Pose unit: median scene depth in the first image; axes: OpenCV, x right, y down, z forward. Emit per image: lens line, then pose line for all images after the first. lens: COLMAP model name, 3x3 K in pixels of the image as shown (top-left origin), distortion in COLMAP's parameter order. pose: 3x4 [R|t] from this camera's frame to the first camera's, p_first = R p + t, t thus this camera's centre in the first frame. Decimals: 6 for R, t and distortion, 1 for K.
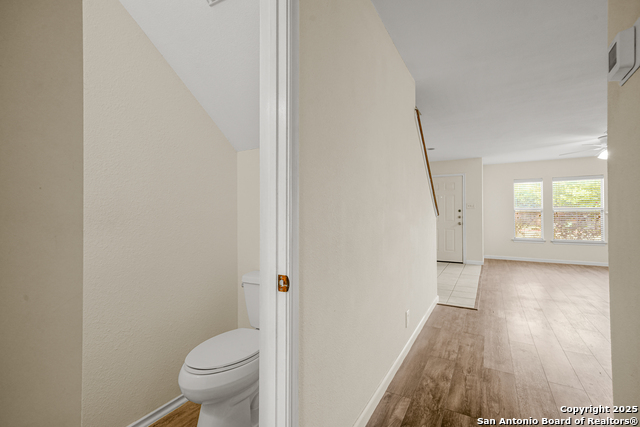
lens RADIAL K [[288.8, 0, 320.0], [0, 288.8, 213.5], [0, 0, 1]] dist [0.003914, 0.000481]
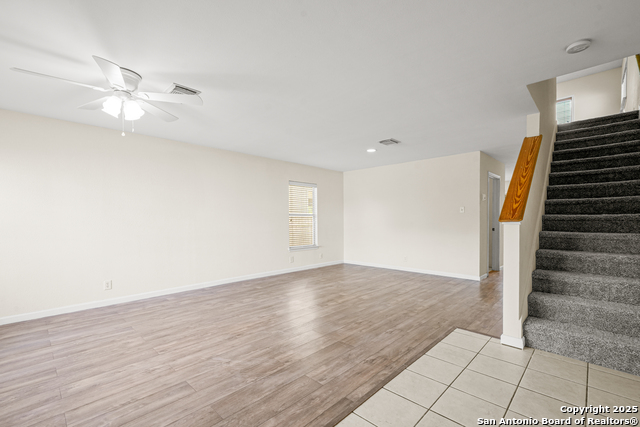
lens RADIAL K [[288.7, 0, 320.5], [0, 288.7, 218.6], [0, 0, 1]] dist [0.001403, 0.000539]
pose [[-0.973859, 0.005665, 0.227085, 0.385592], [0.005428, 0.999984, -0.001665, 0.000325], [-0.227090, -0.000389, -0.973874, 1.018166]]
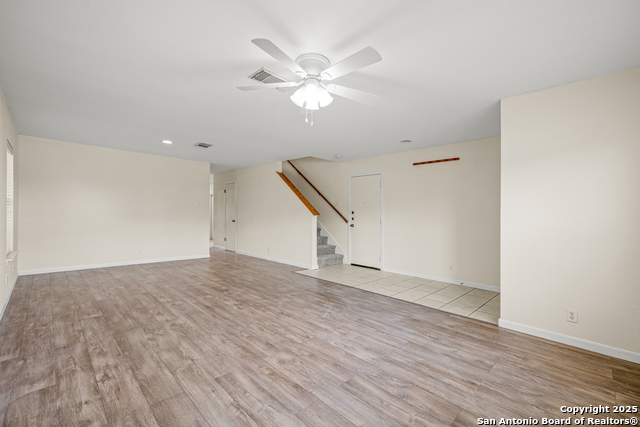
lens RADIAL K [[271.3, 0, 322.3], [0, 271.3, 216.2], [0, 0, 1]] dist [0.002493, 0.000284]
pose [[-0.247754, 0.002568, -0.968820, 1.036674], [-0.021185, 0.999743, 0.008068, 0.000511], [0.968591, 0.022523, -0.247636, 0.804874]]
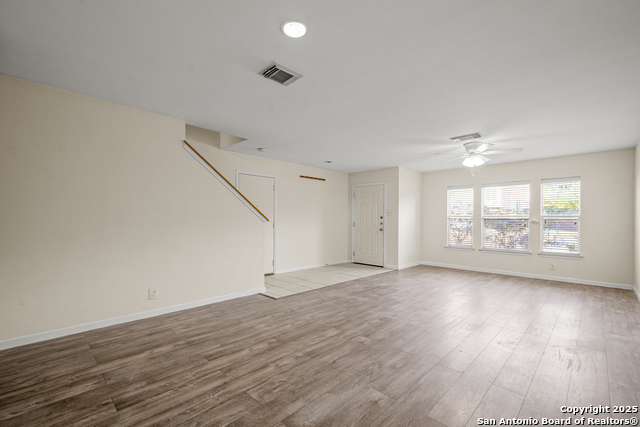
lens RADIAL K [[280.5, 0, 321.6], [0, 280.5, 212.1], [0, 0, 1]] dist [0.002284, 0.000259]
pose [[0.970440, 0.001109, -0.241340, 0.524550], [-0.008058, 0.999581, -0.027808, 0.000901], [0.241208, 0.028930, 0.970042, -0.048544]]
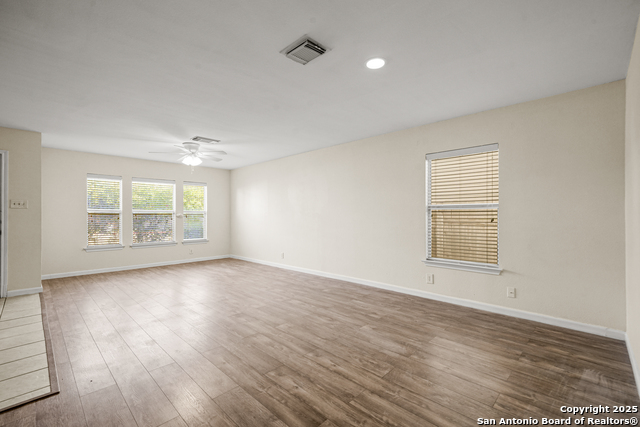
lens RADIAL K [[280.5, 0, 321.6], [0, 280.5, 212.1], [0, 0, 1]] dist [0.002284, 0.000259]
pose [[0.232646, 0.011501, 0.972493, 0.072518], [0.001874, 0.999923, -0.012274, 0.000254], [-0.972560, 0.004678, 0.232606, 0.203614]]
